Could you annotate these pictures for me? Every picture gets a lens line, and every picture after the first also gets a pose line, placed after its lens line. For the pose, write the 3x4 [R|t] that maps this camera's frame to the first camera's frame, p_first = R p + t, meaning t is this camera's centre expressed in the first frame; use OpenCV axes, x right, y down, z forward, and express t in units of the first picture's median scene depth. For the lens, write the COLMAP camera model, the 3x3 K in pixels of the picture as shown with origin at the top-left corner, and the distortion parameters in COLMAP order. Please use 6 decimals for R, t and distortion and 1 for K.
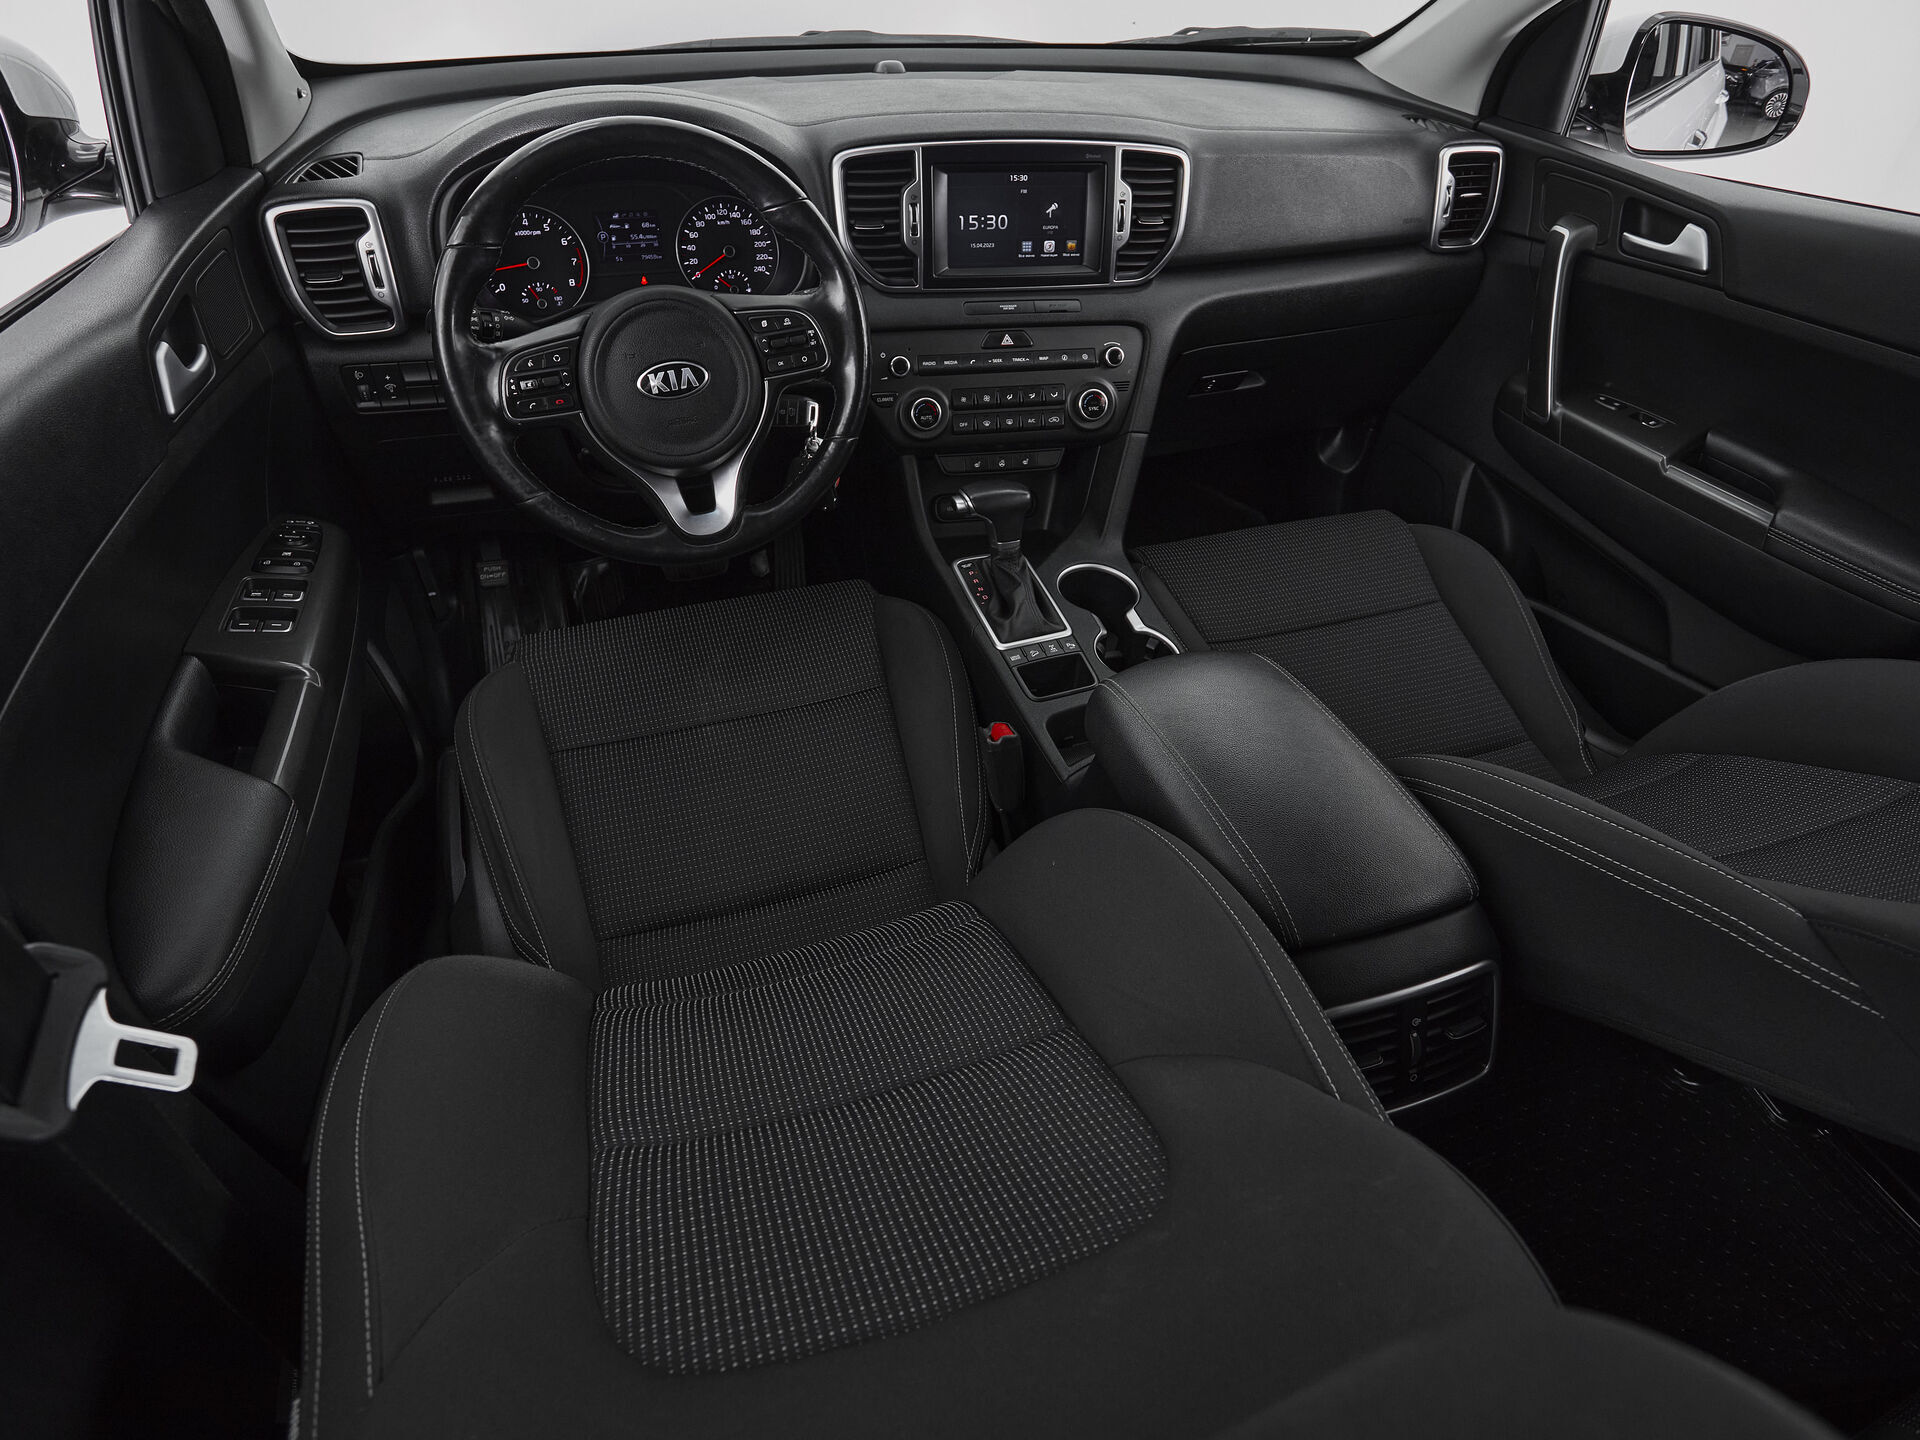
lens RADIAL K [[1053.4, 0, 952.7], [0, 1053.4, 717.9], [0, 0, 1]] dist [-0.002428, 0.001339]
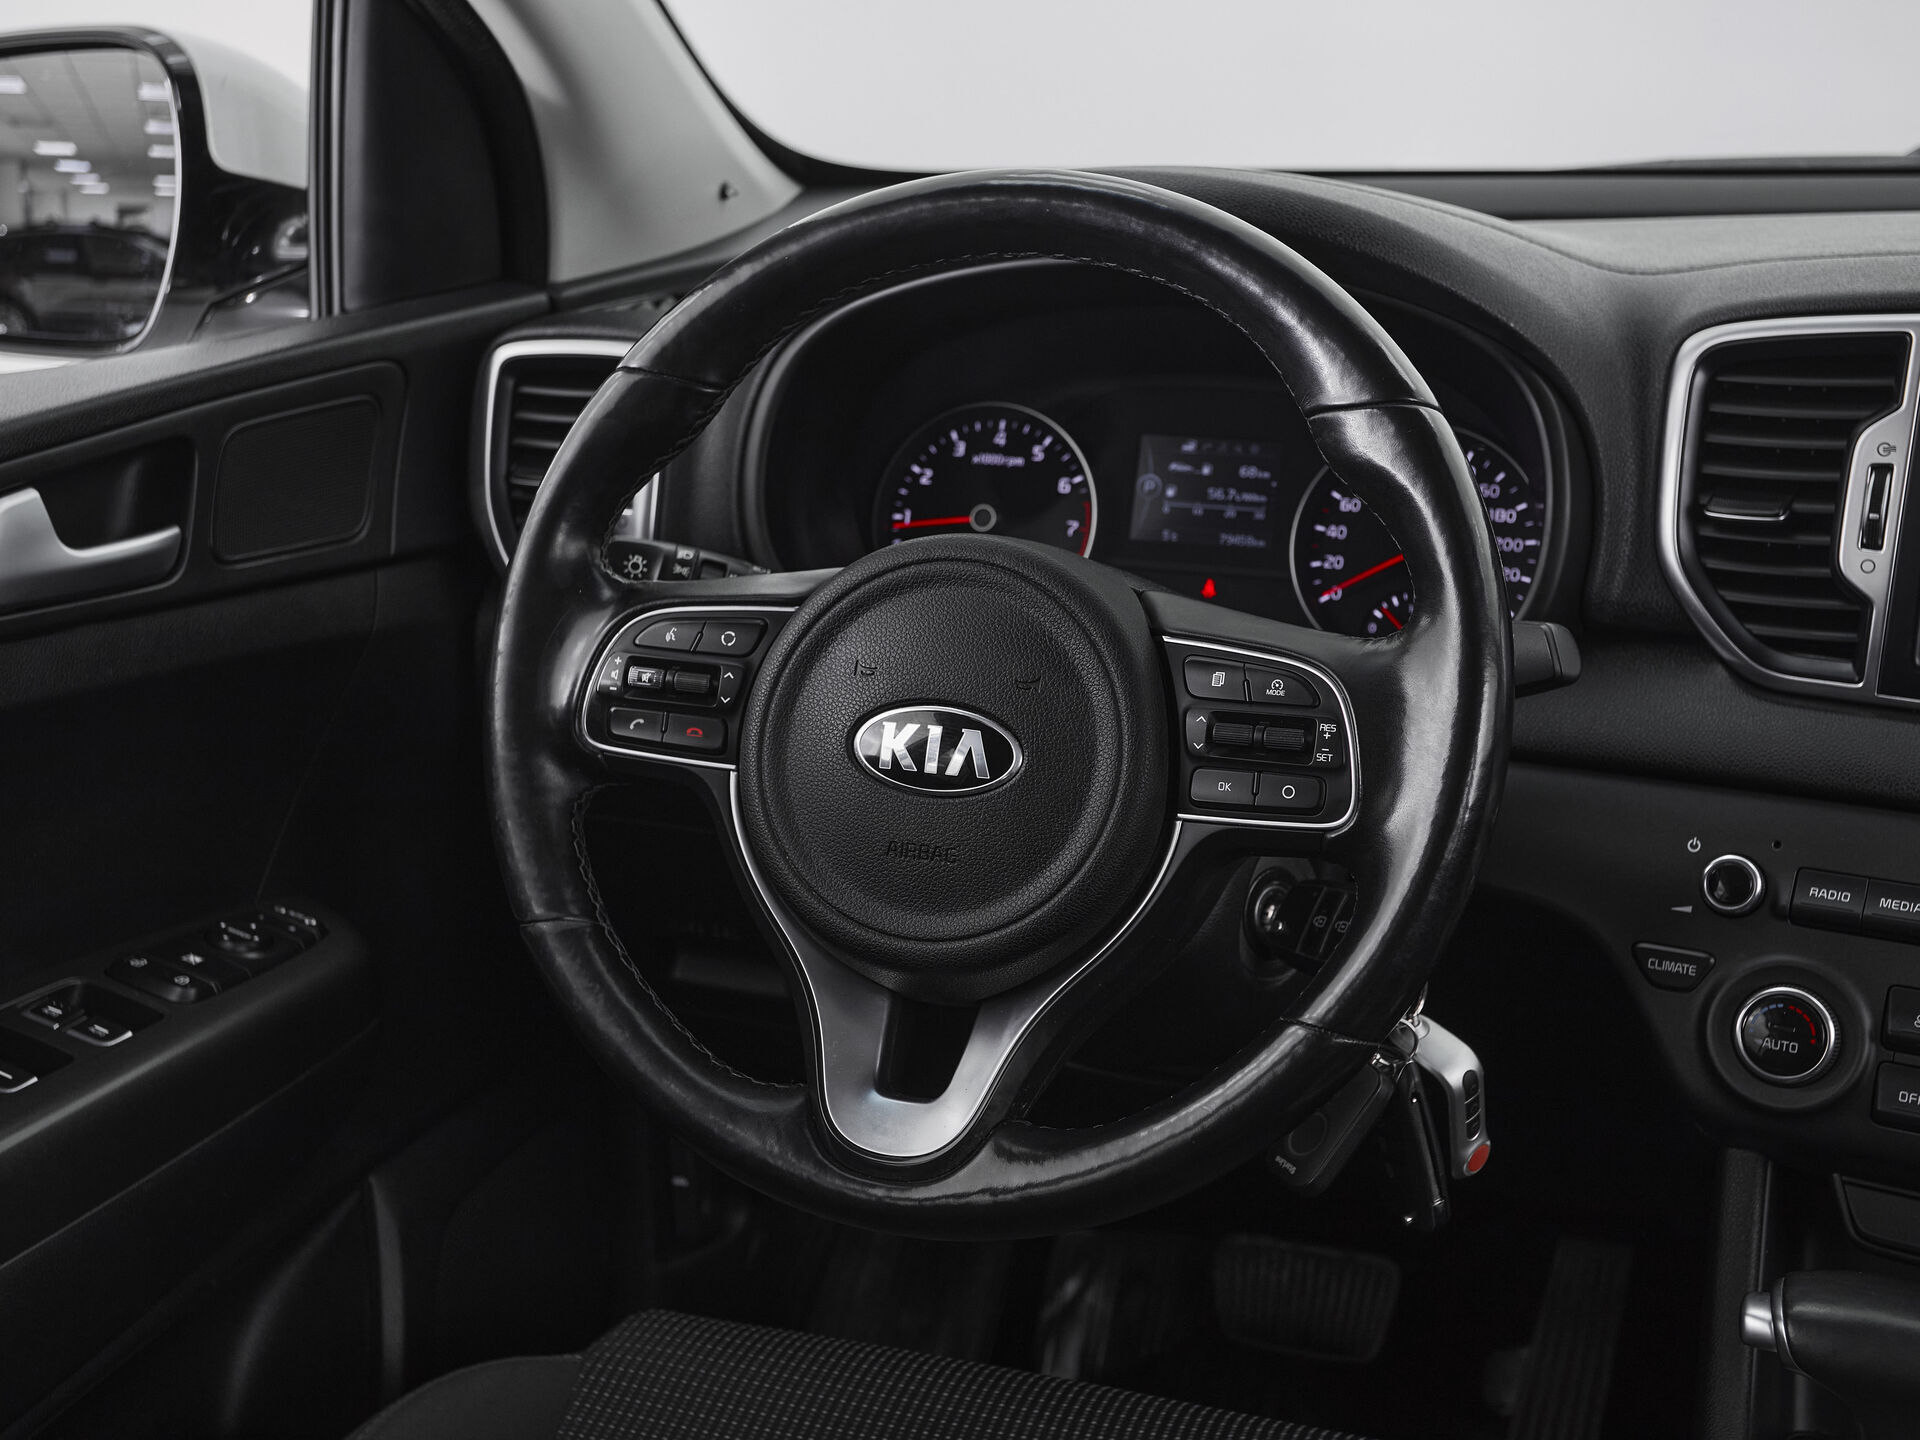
lens RADIAL K [[2335.0, 0, 949.5], [0, 2335.0, 721.0], [0, 0, 1]] dist [0.039543, 0.000000]
pose [[0.765207, 0.142144, -0.627896, 0.216852], [-0.384218, 0.883412, -0.268253, -0.079517], [0.516560, 0.446518, 0.730608, 0.289361]]
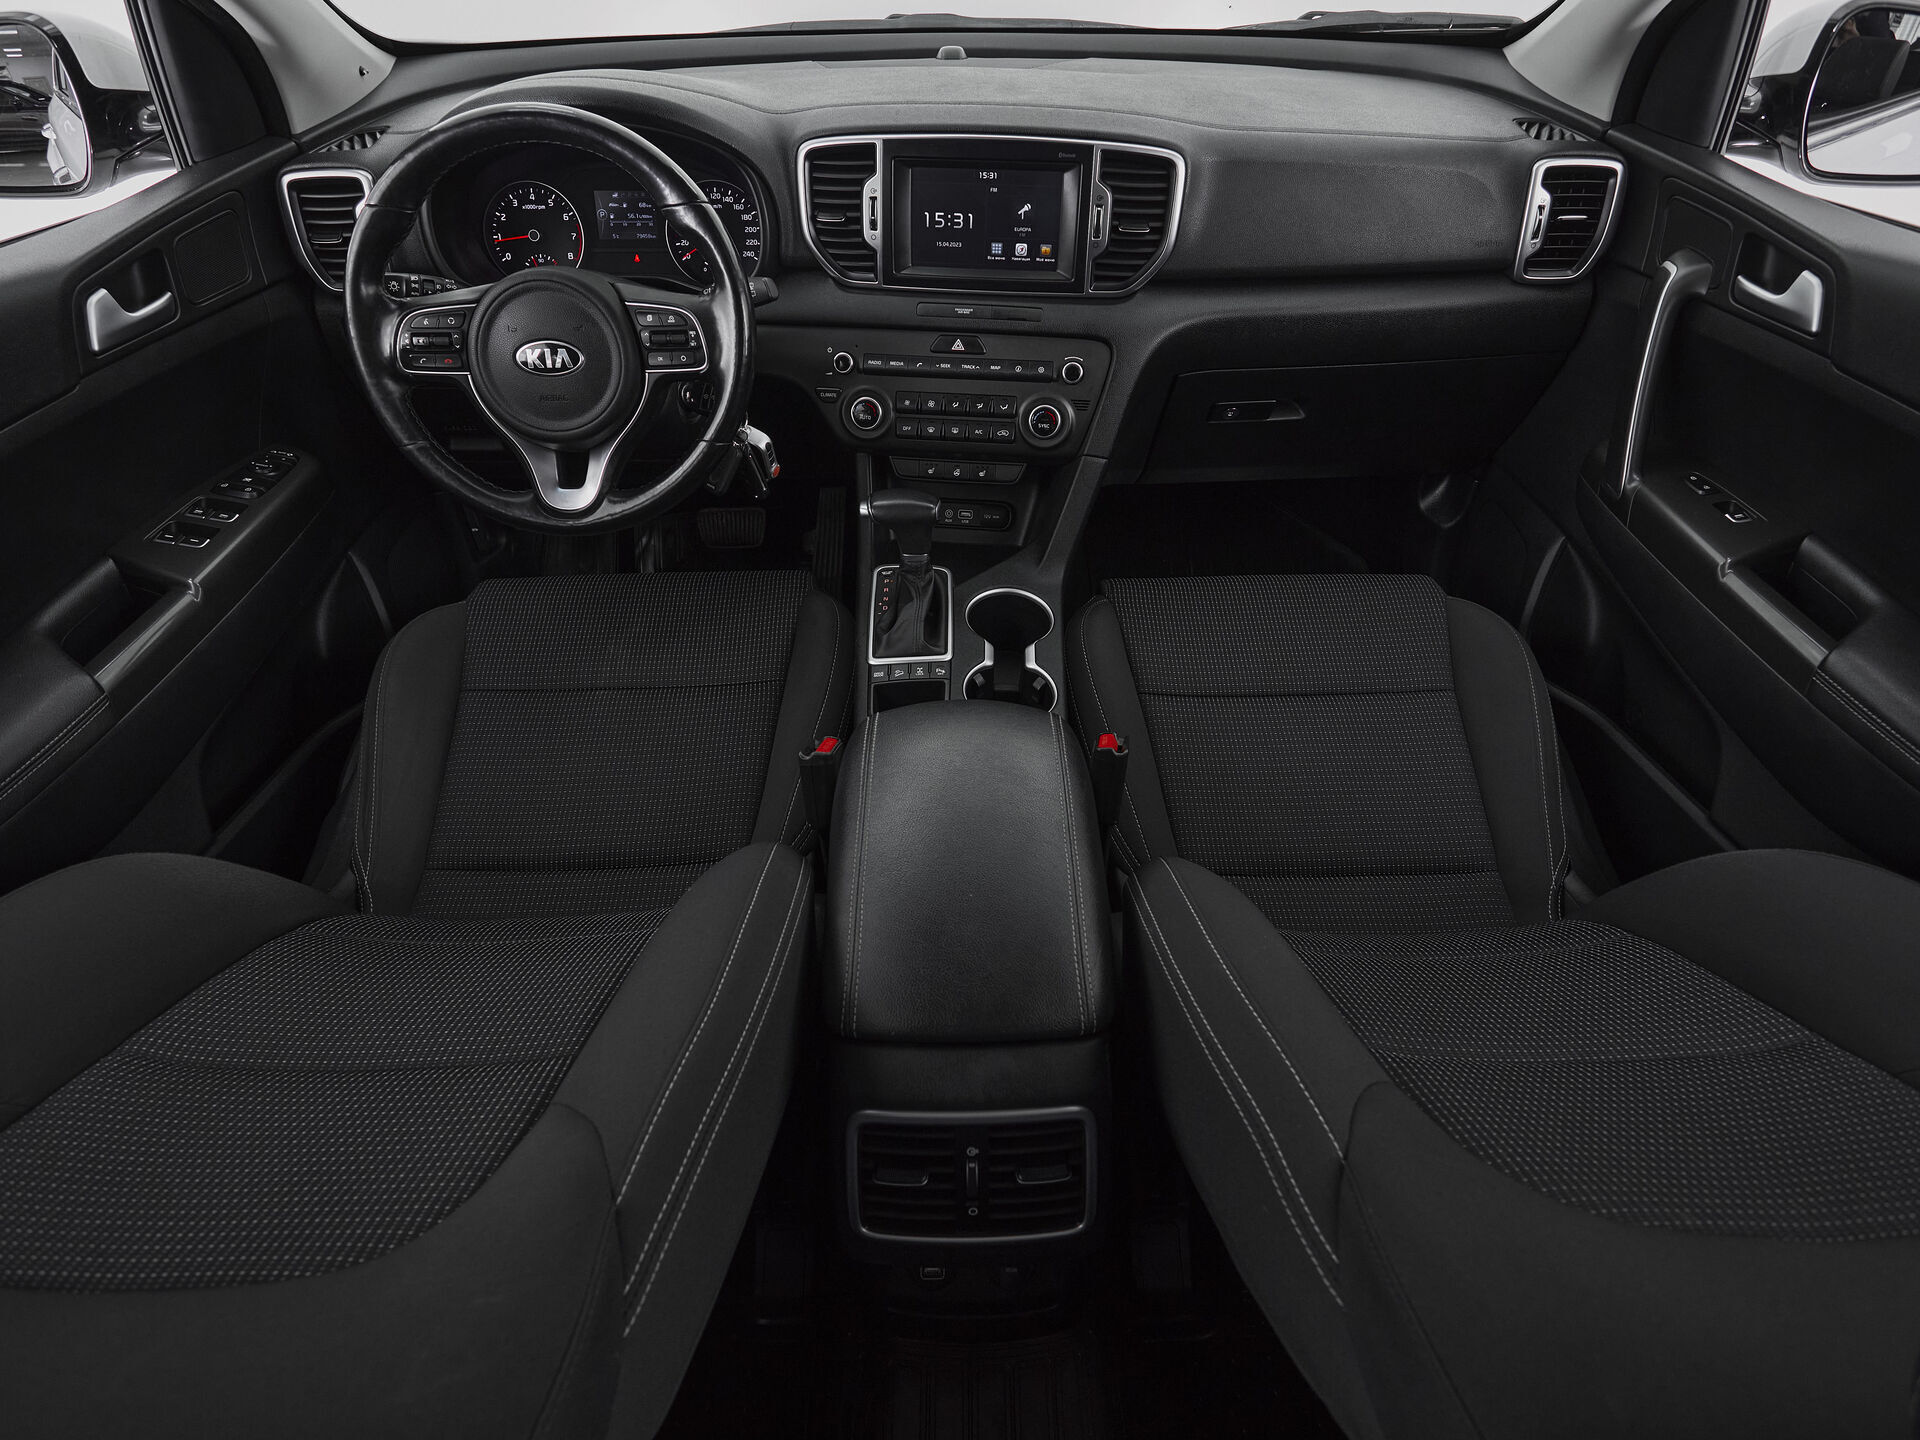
lens RADIAL K [[1053.4, 0, 955.8], [0, 1053.4, 718.4], [0, 0, 1]] dist [-0.002428, 0.001339]
pose [[0.950968, 0.175188, -0.254892, 0.348764], [-0.170383, 0.984525, 0.040990, -0.063438], [0.258128, 0.004449, 0.966100, 0.077065]]
